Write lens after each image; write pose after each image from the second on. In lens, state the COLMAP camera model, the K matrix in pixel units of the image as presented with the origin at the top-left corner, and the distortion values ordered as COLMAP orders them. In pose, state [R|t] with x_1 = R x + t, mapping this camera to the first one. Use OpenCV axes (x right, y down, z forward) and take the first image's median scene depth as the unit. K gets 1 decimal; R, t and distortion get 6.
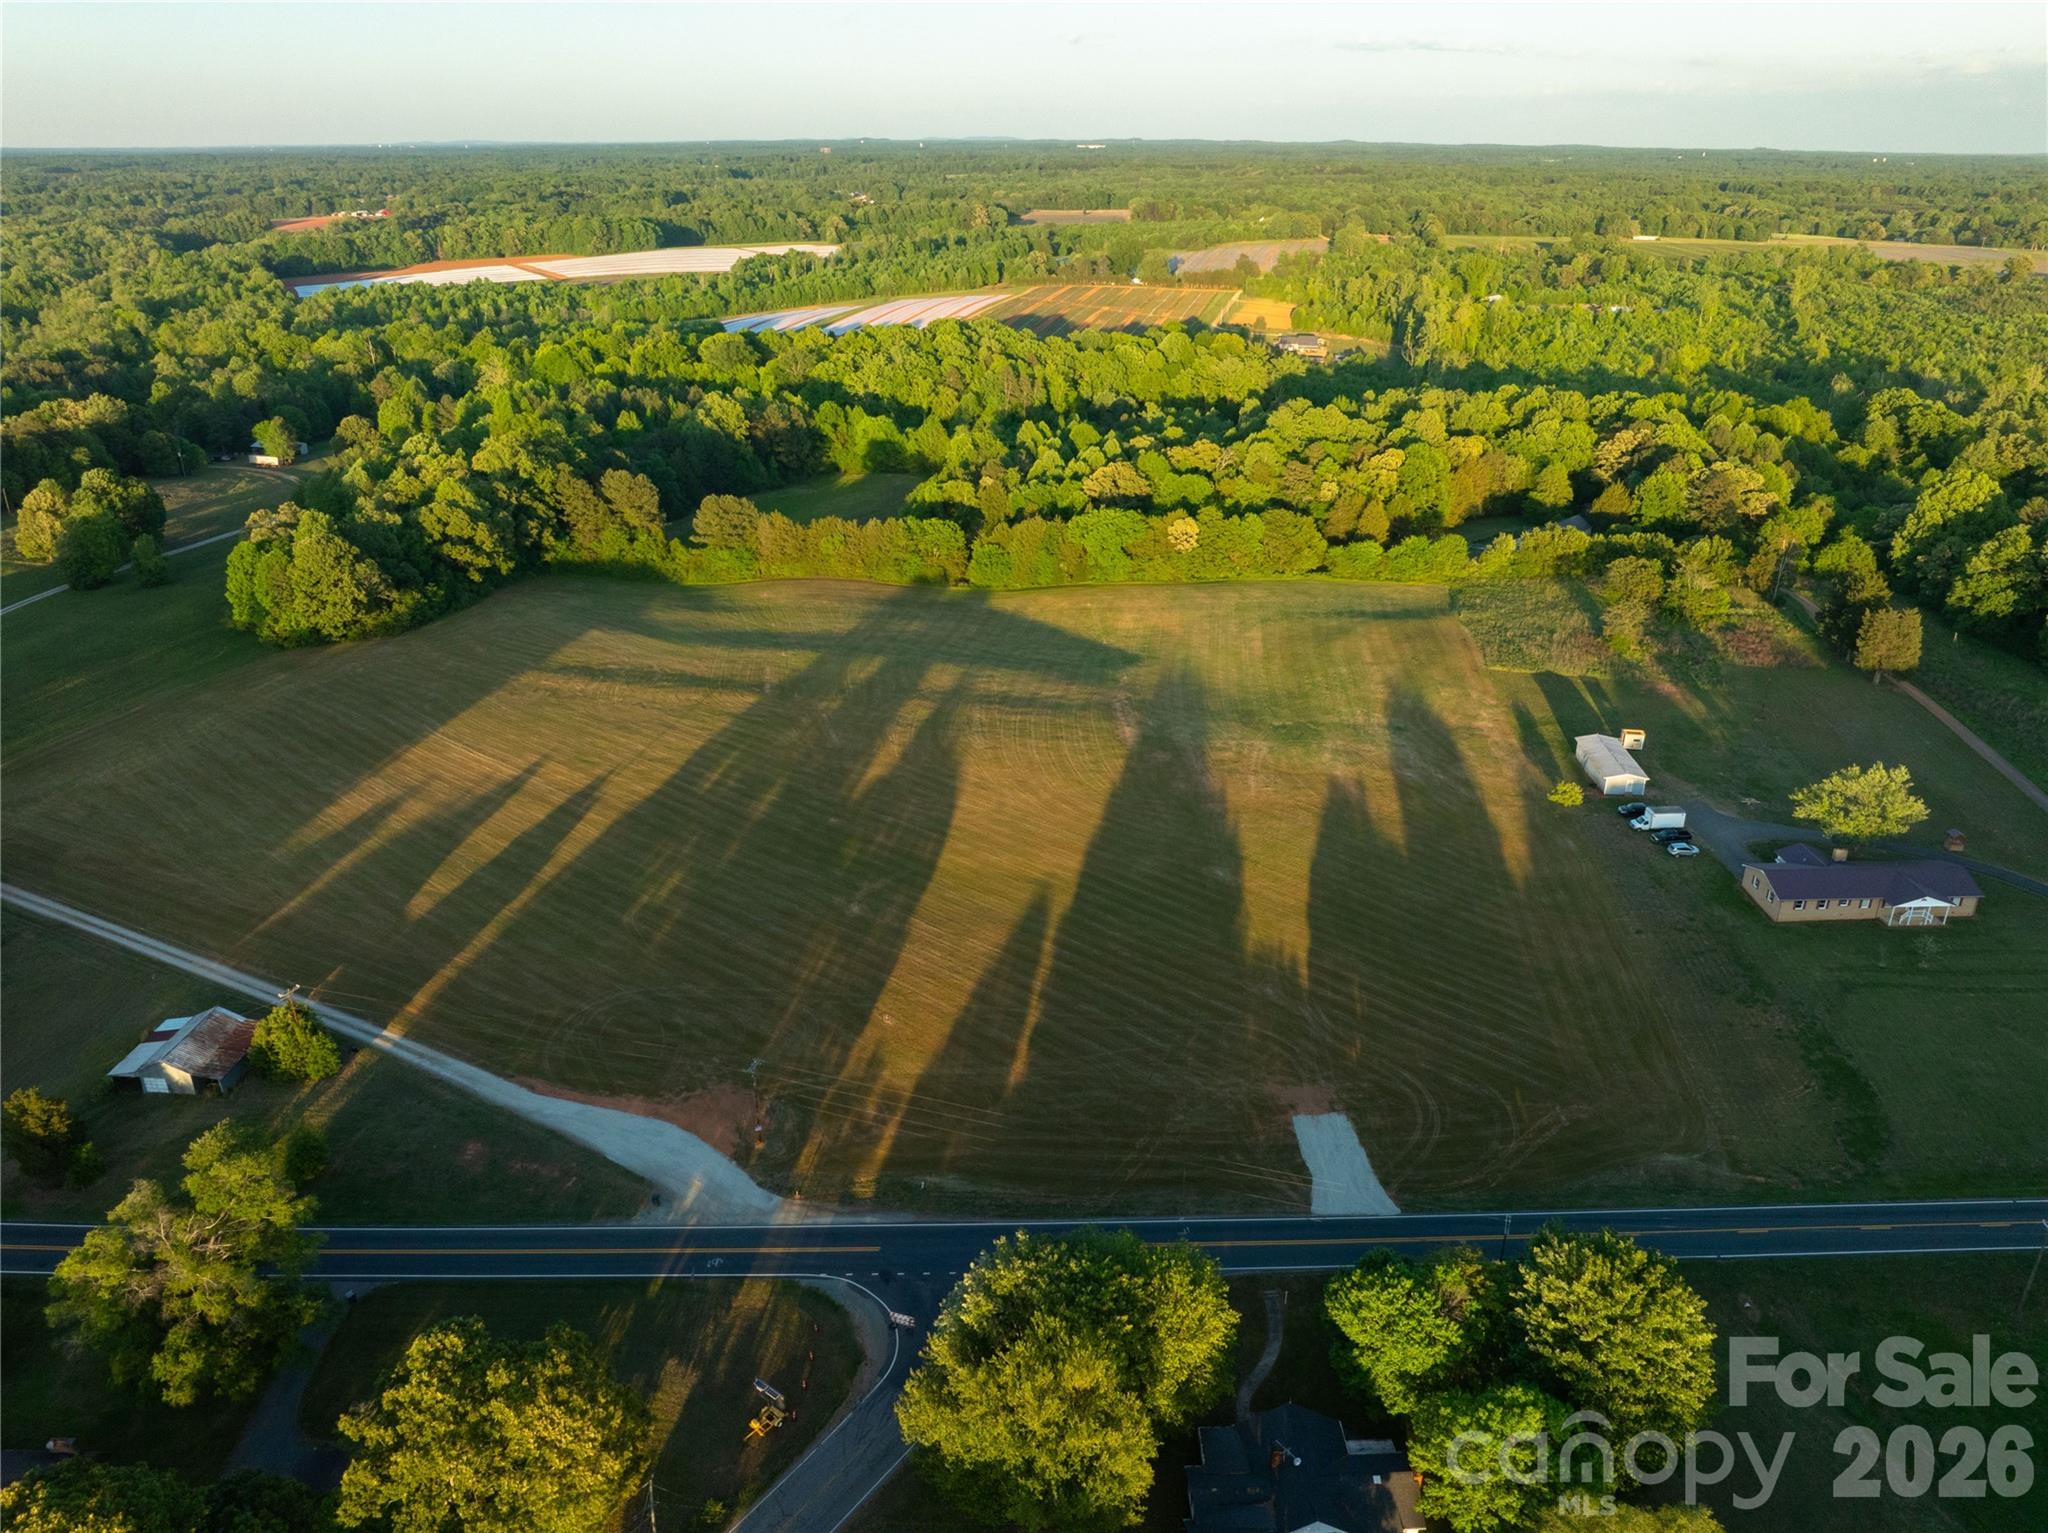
lens RADIAL K [[1430.4, 0, 1024.0], [0, 1430.4, 766.5], [0, 0, 1]] dist [-0.050880, 0.025496]
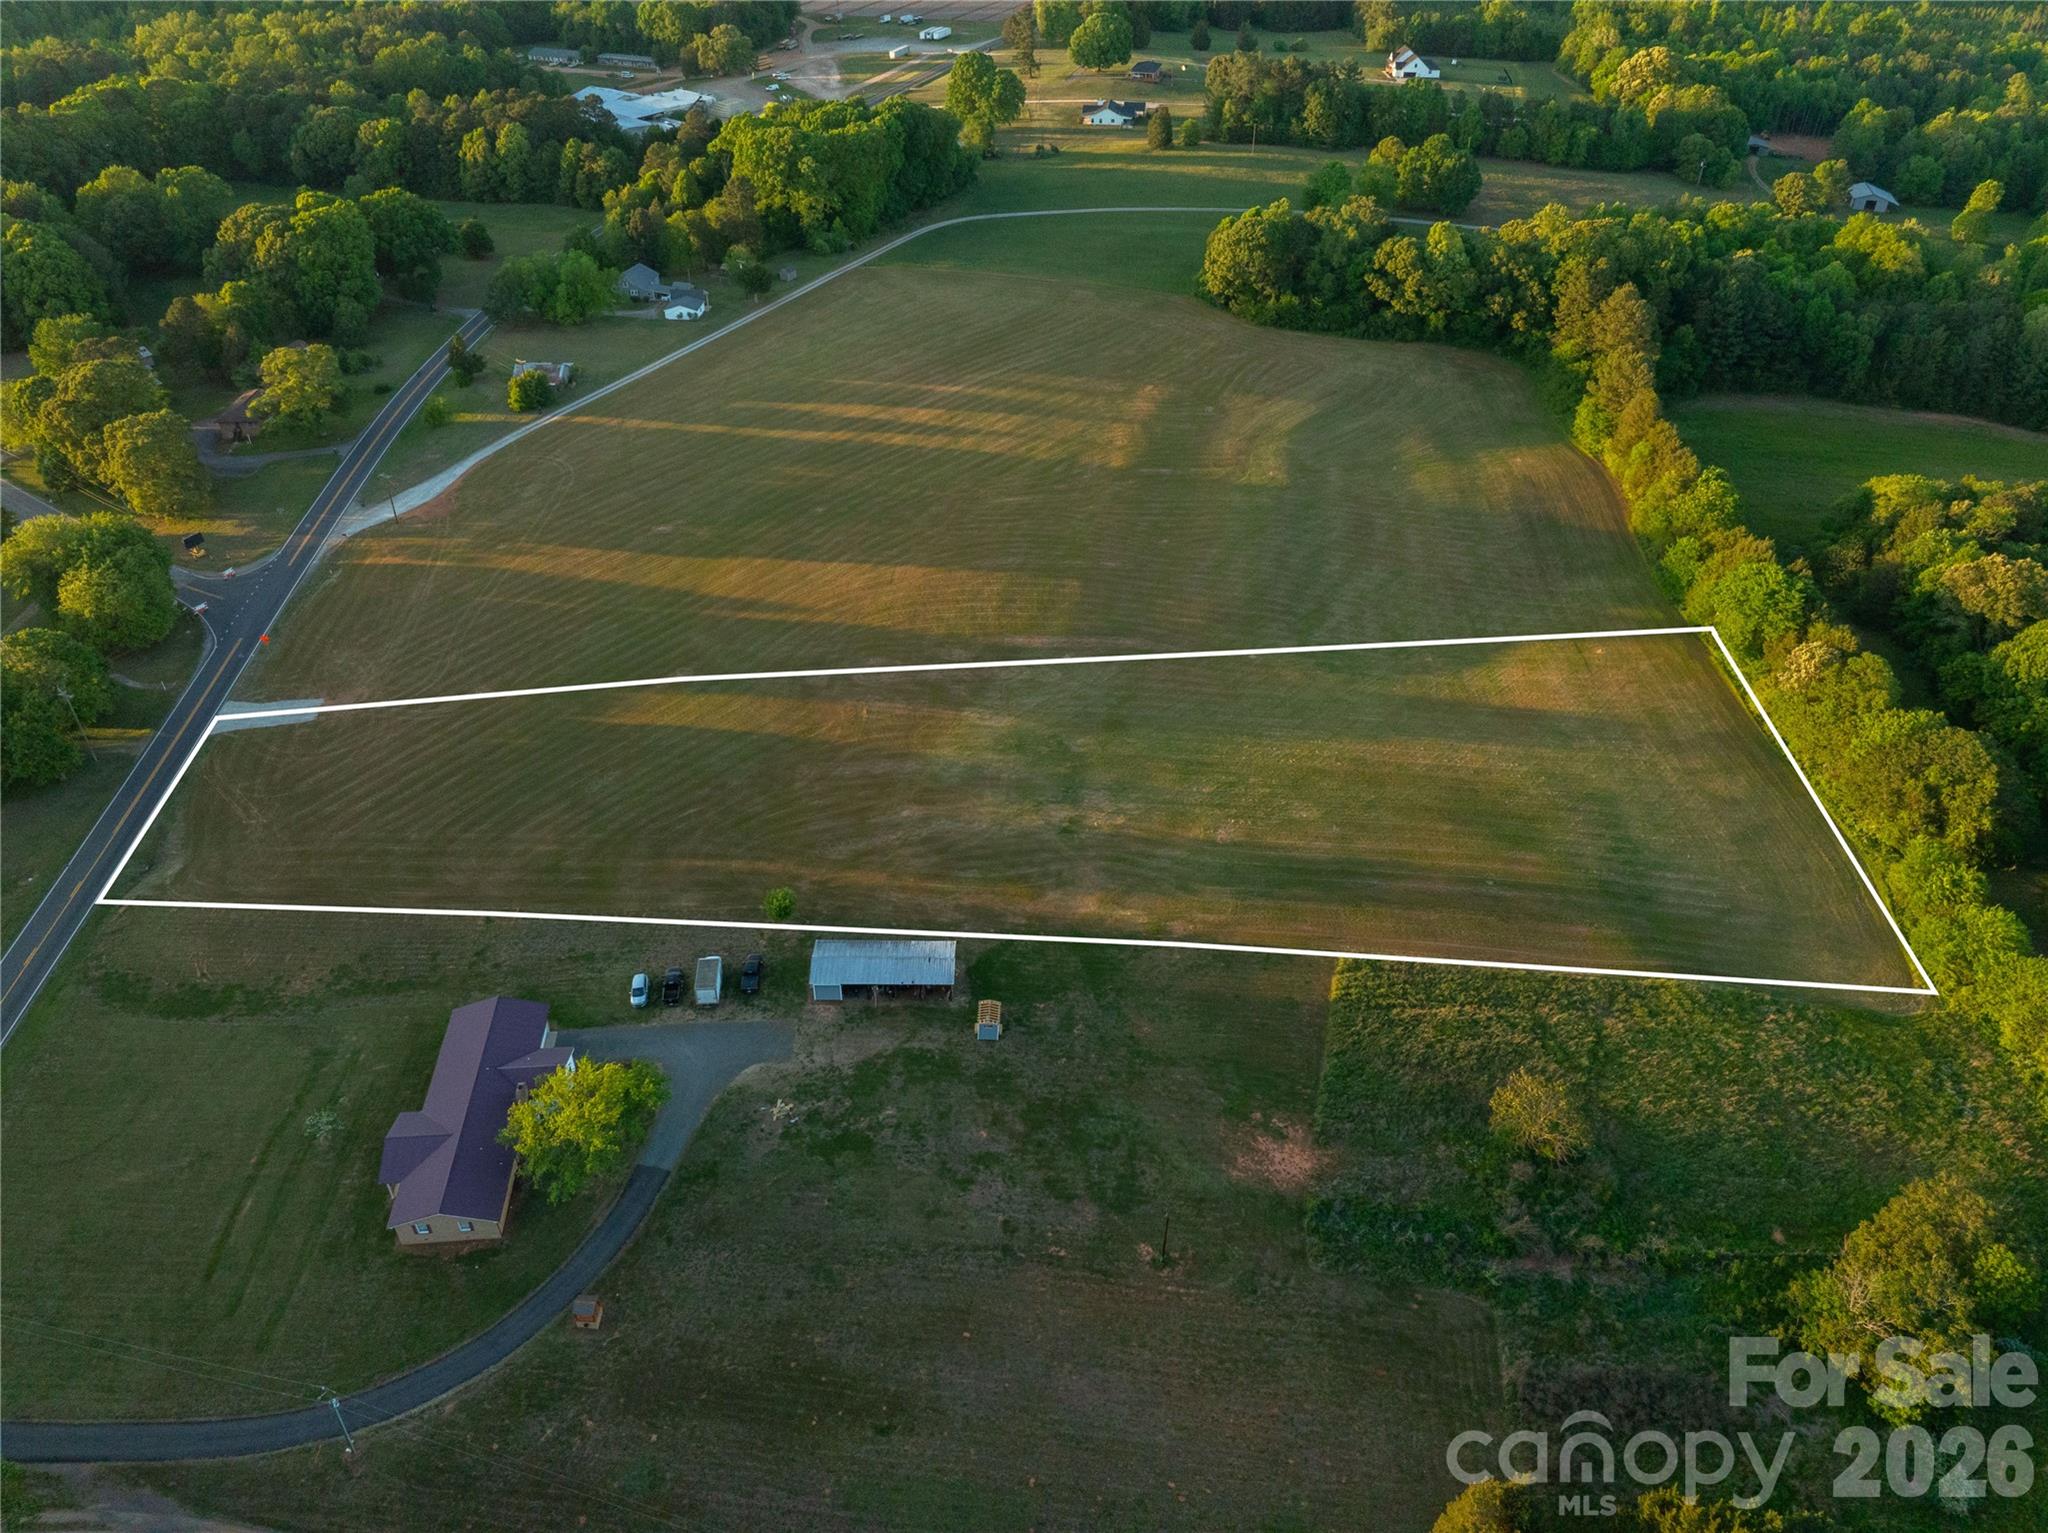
lens RADIAL K [[1425.8, 0, 1024.0], [0, 1425.8, 766.5], [0, 0, 1]] dist [-0.036486, 0.002159]
pose [[0.060239, 0.593195, -0.802802, 0.628200], [-0.408618, 0.748442, 0.522366, -0.322841], [0.910716, 0.296573, 0.287475, 0.563972]]
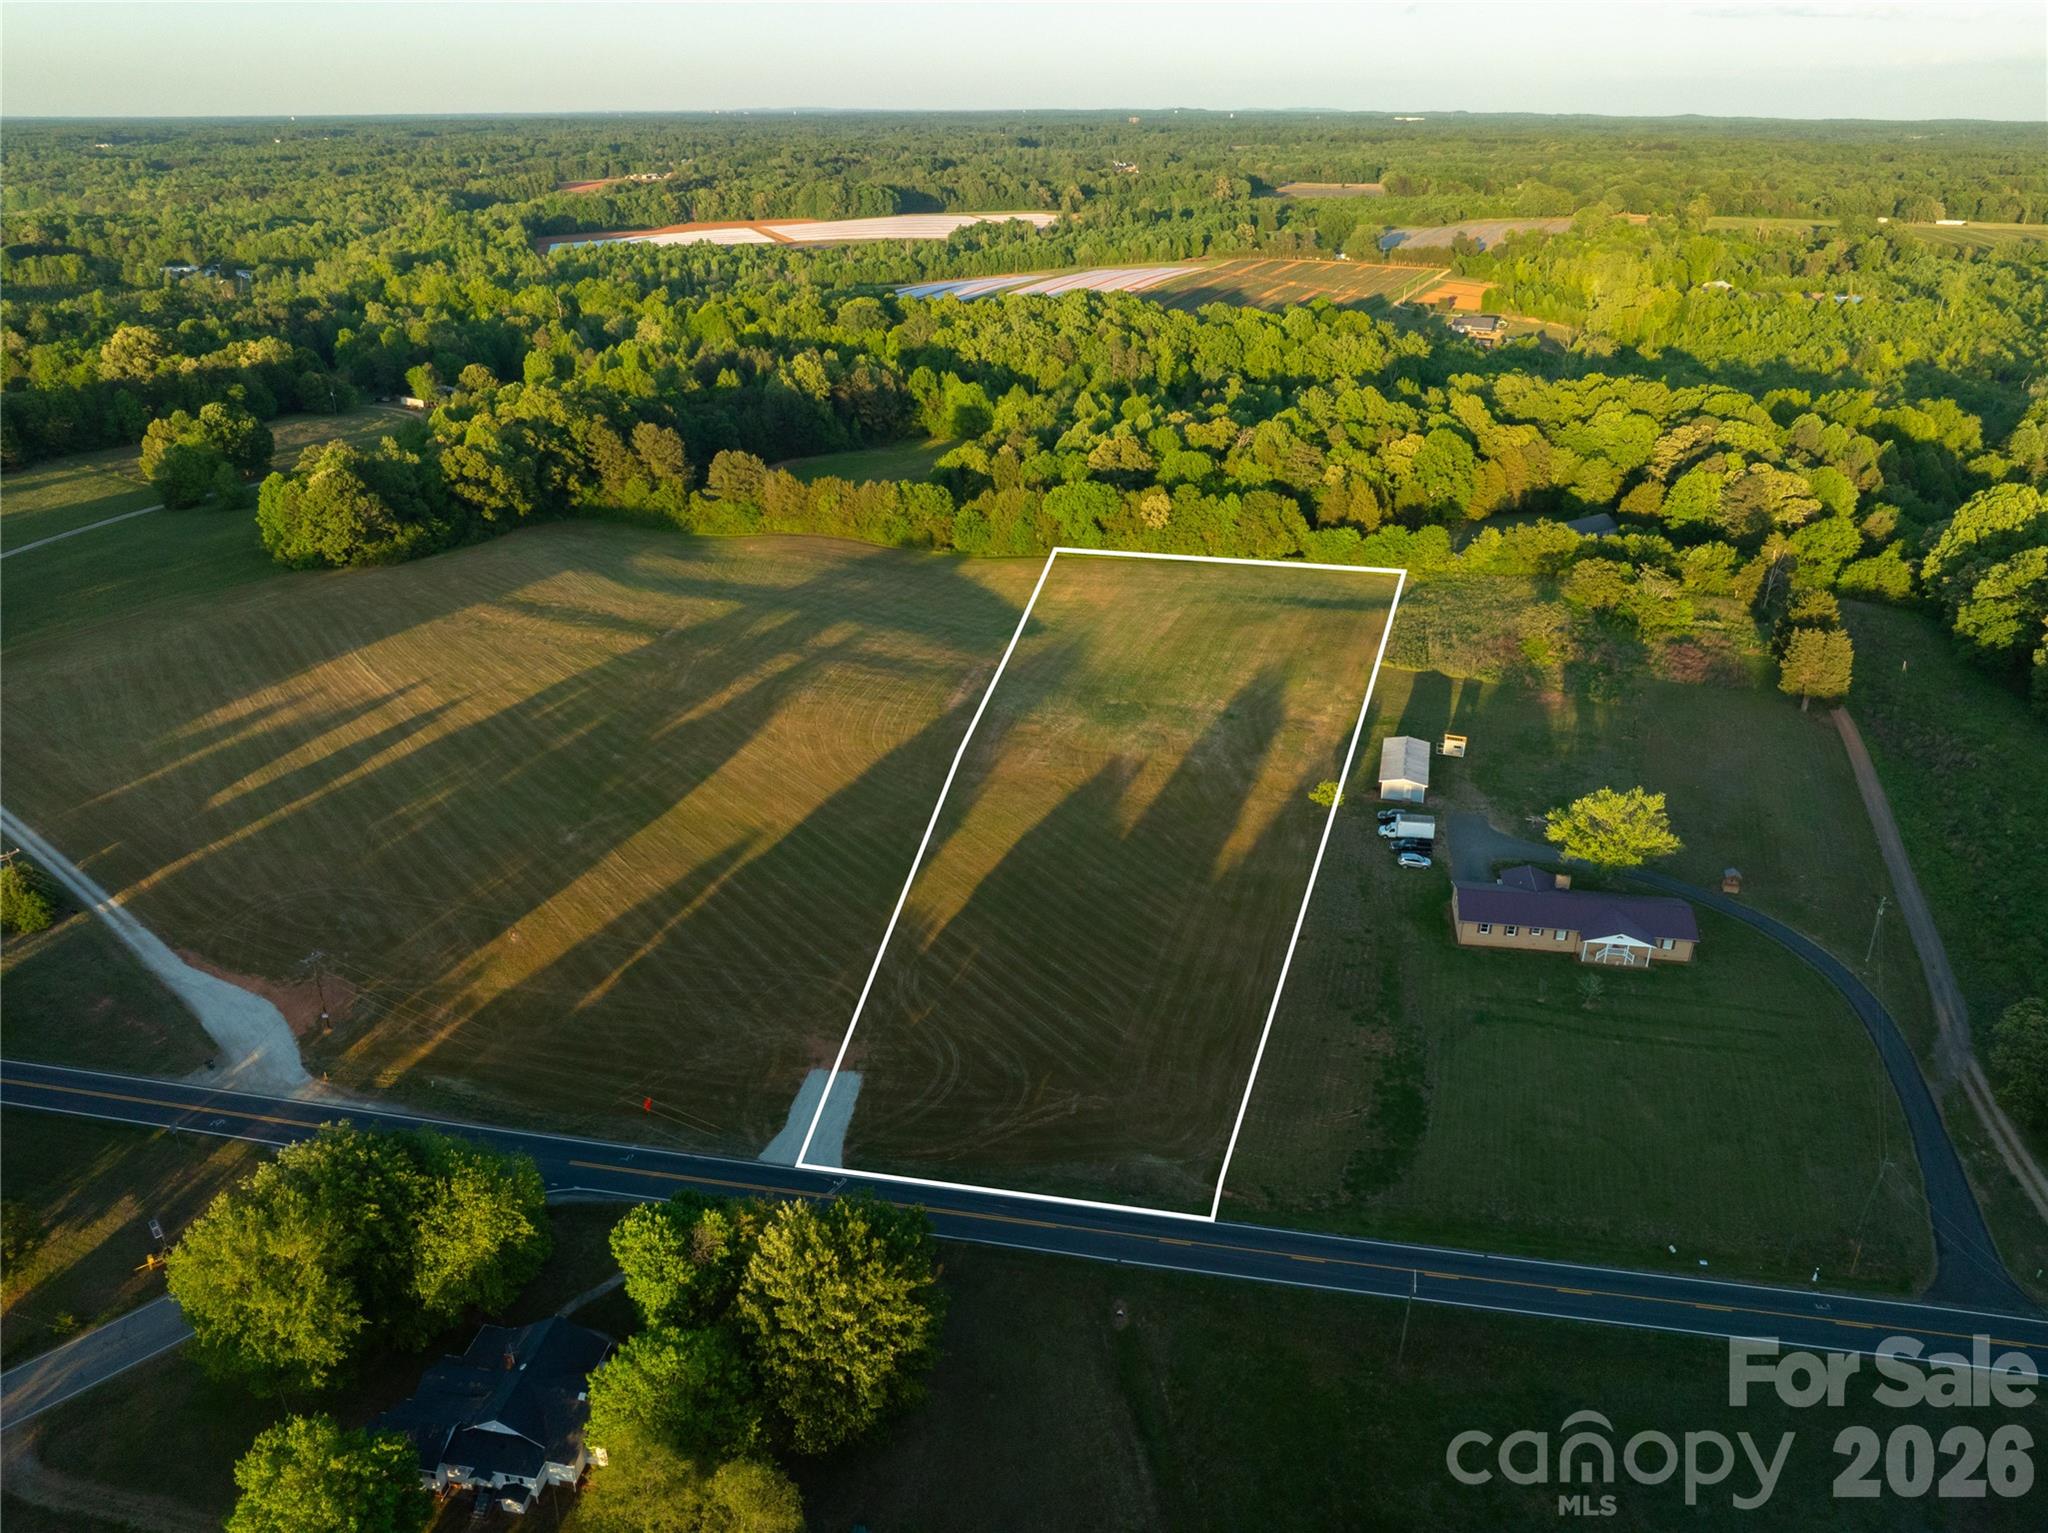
lens RADIAL K [[1430.4, 0, 1024.0], [0, 1430.4, 766.5], [0, 0, 1]] dist [-0.050880, 0.025496]
pose [[0.979380, 0.085009, -0.183272, 0.229391], [-0.081713, 0.996330, 0.025476, -0.004268], [0.184765, -0.009975, 0.982732, 0.011155]]
